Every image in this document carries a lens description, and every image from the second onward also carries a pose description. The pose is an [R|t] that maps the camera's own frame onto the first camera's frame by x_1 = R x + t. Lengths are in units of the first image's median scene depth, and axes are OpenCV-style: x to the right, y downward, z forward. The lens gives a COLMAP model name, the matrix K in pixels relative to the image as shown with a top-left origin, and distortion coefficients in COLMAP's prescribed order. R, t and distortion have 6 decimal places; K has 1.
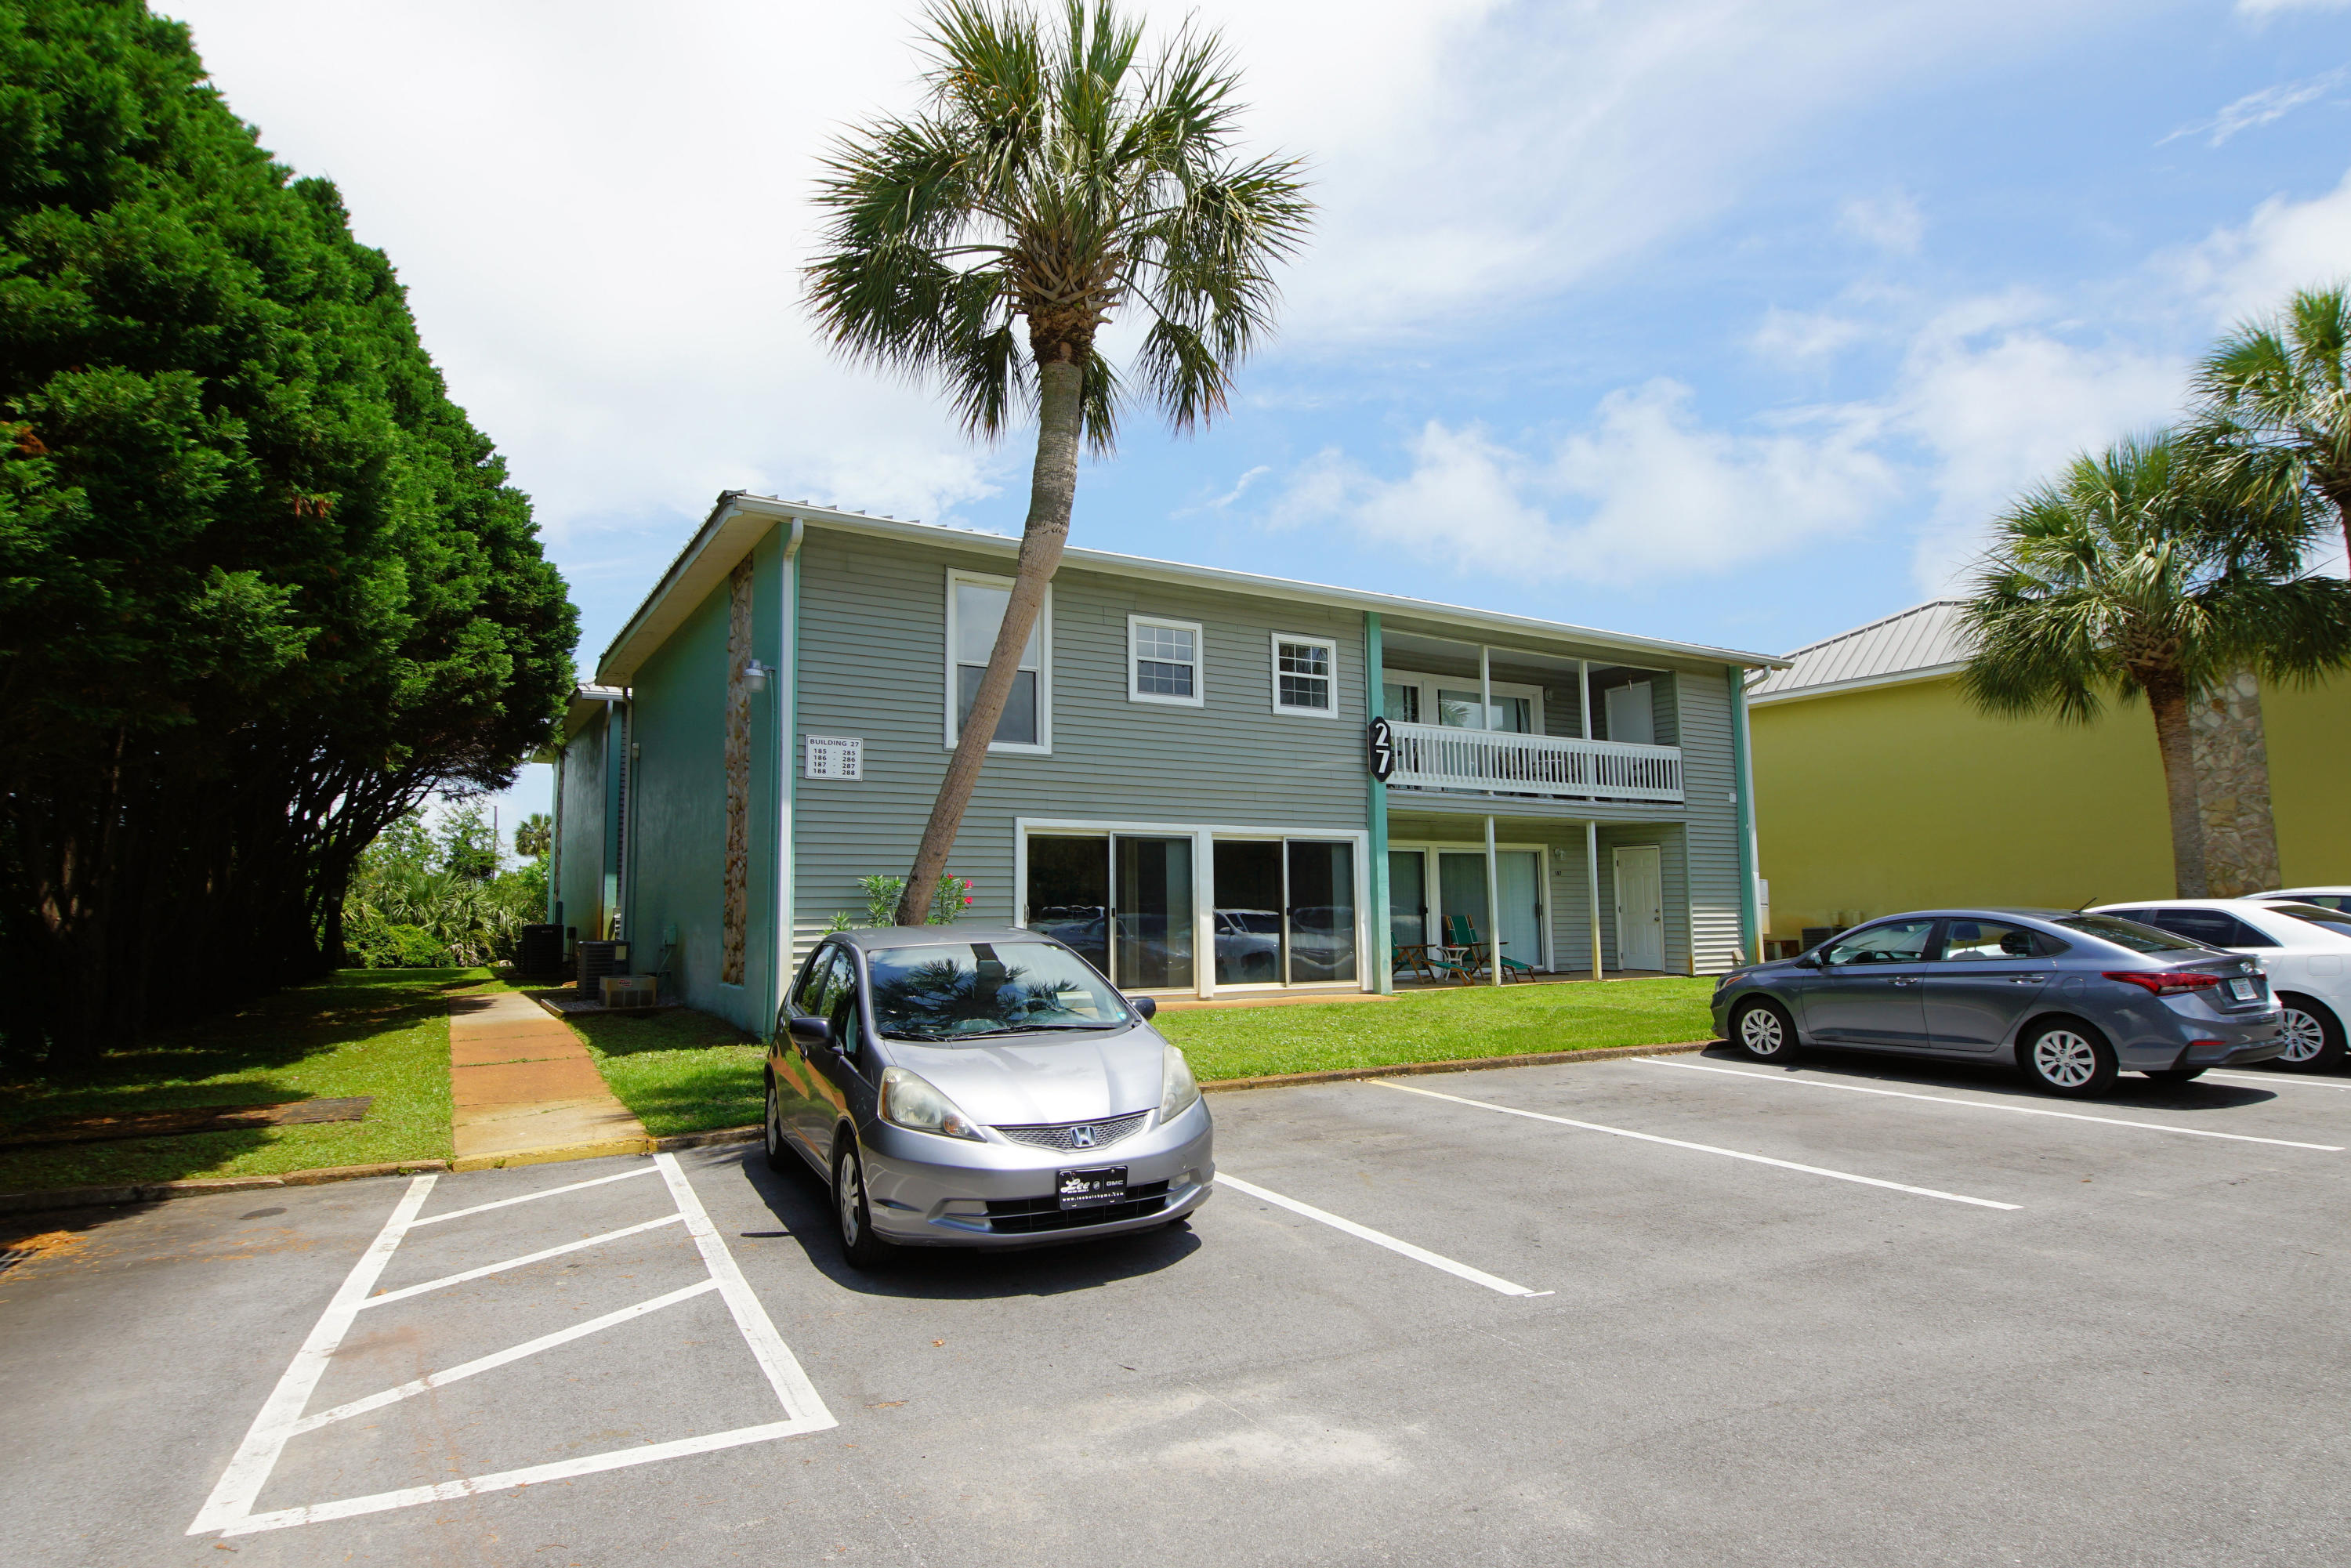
lens RADIAL K [[1258.5, 0, 1167.8], [0, 1258.5, 788.5], [0, 0, 1]] dist [0.033550, -0.031631]
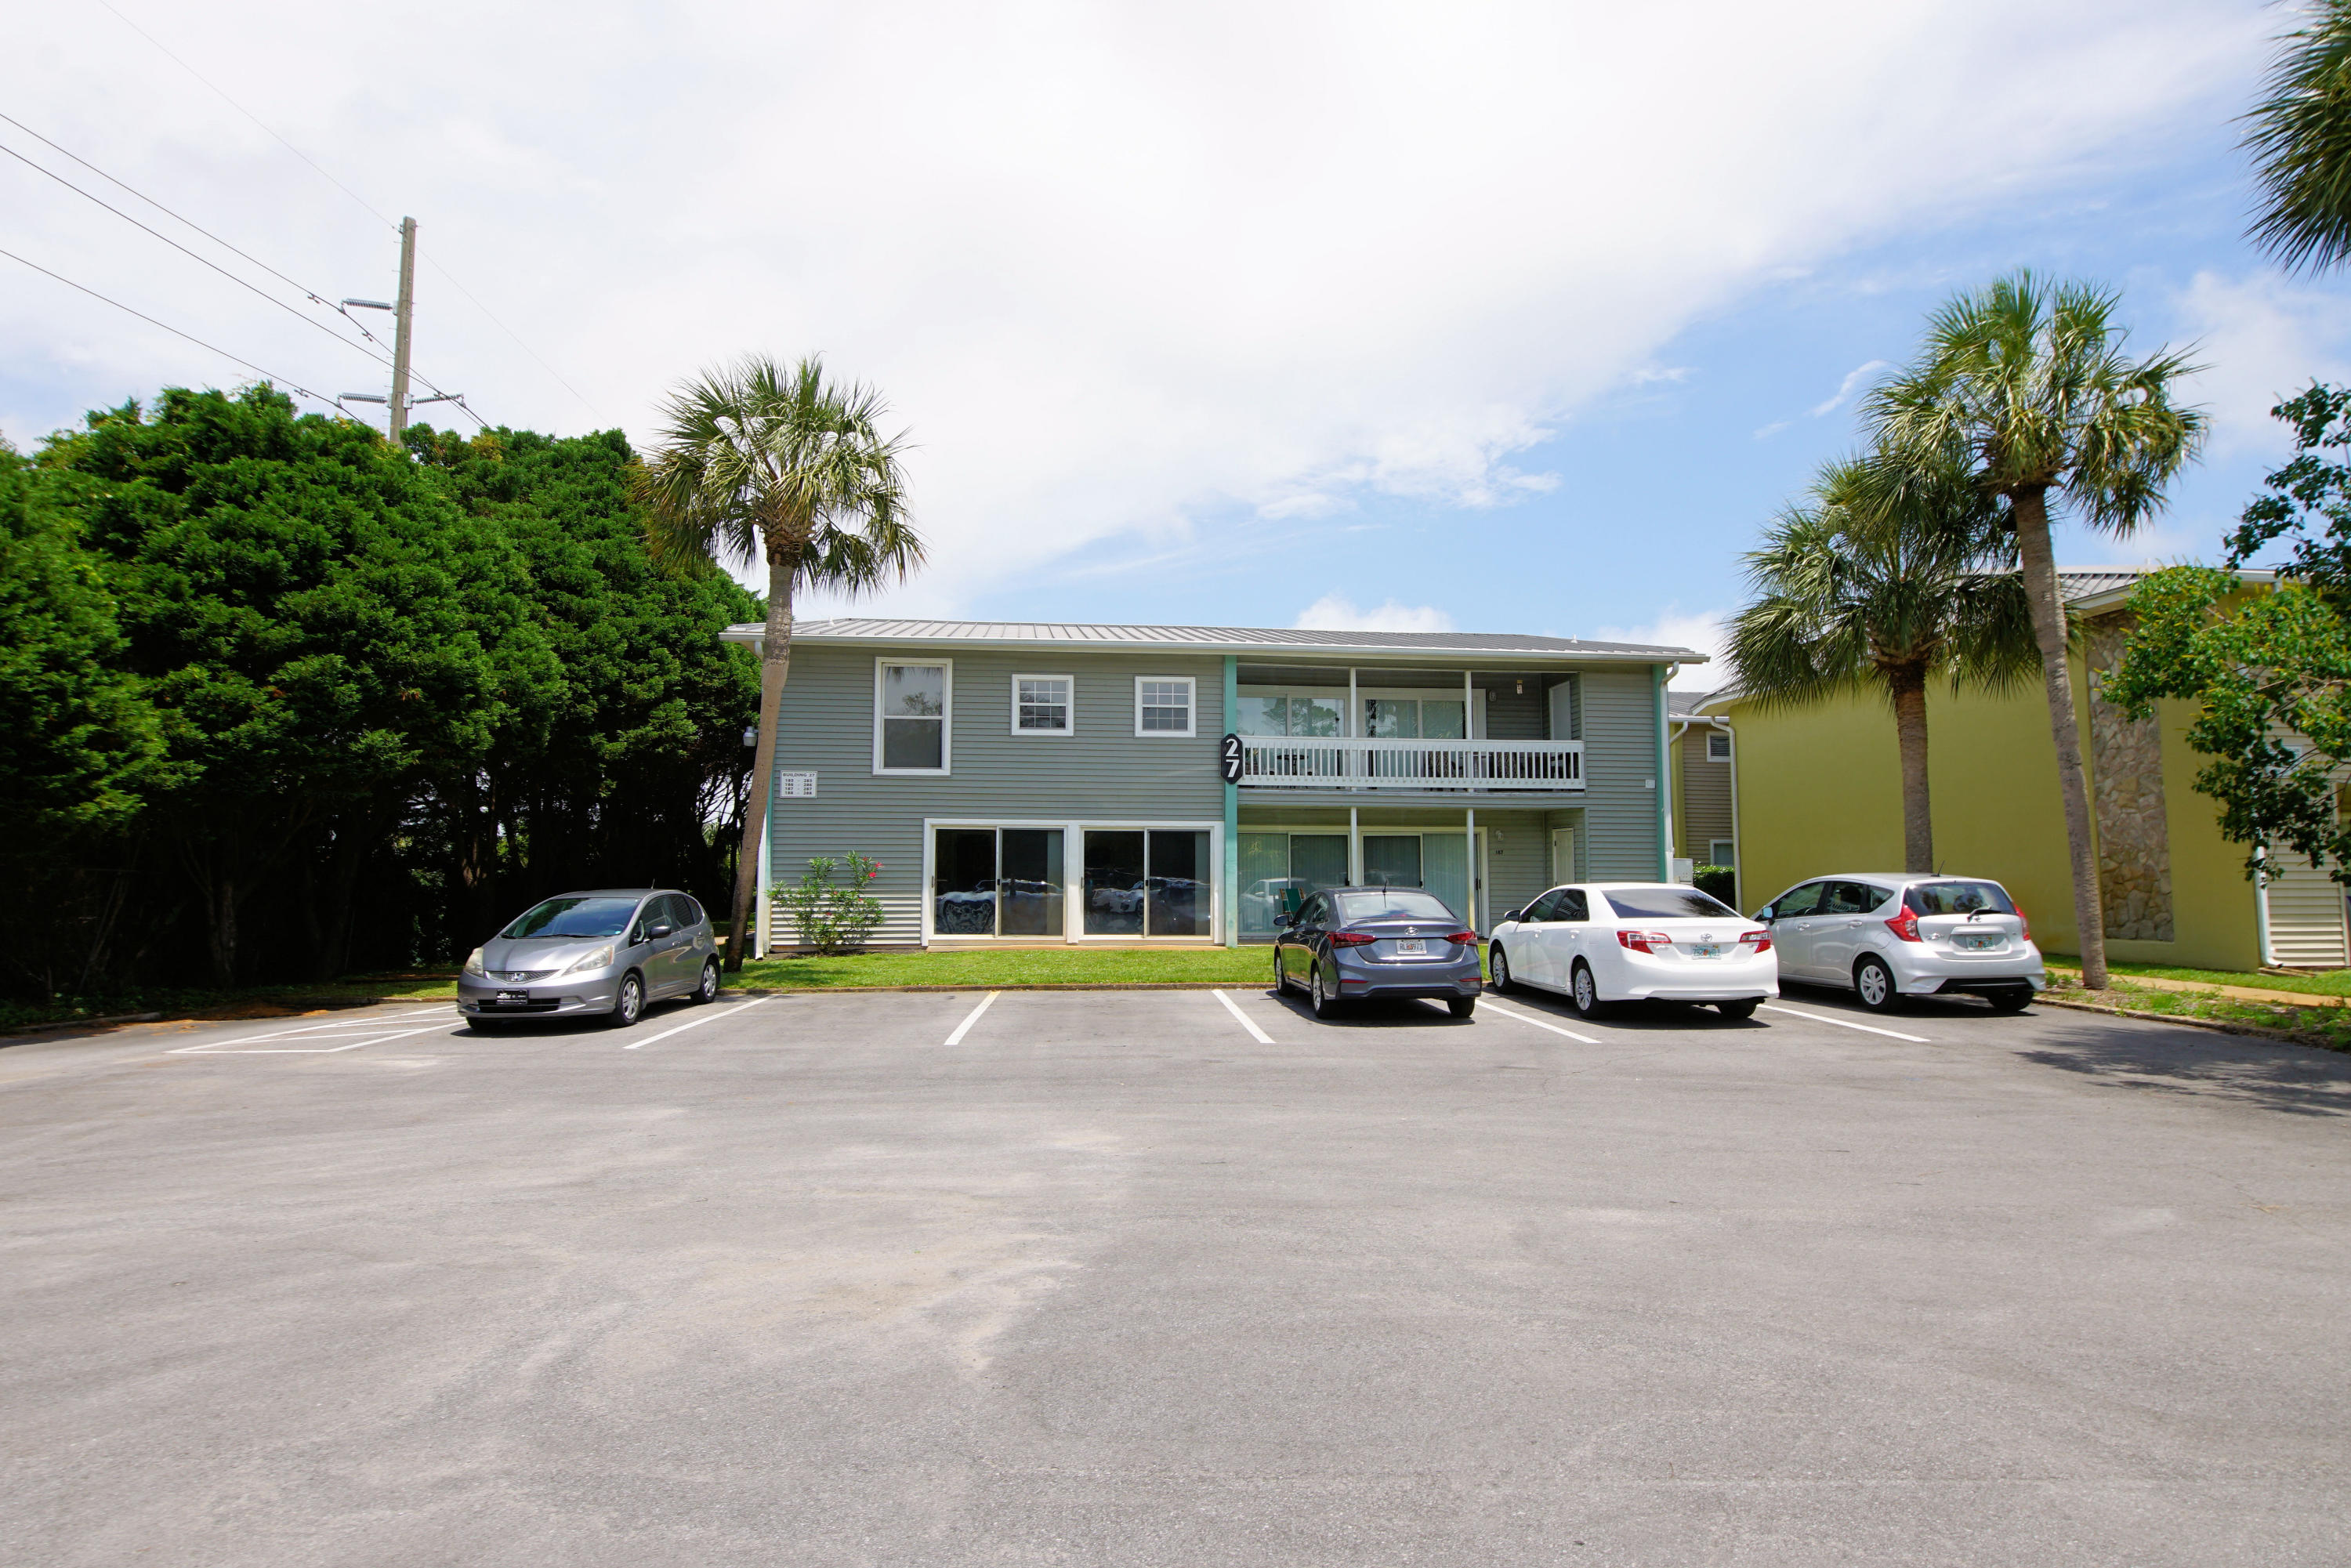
lens RADIAL K [[1258.5, 0, 1161.5], [0, 1258.5, 762.5], [0, 0, 1]] dist [0.033550, -0.031631]
pose [[0.906714, -0.026794, -0.420895, 0.667027], [0.029781, 0.999556, 0.000523, -0.030869], [0.420694, -0.013009, 0.907109, -0.213243]]
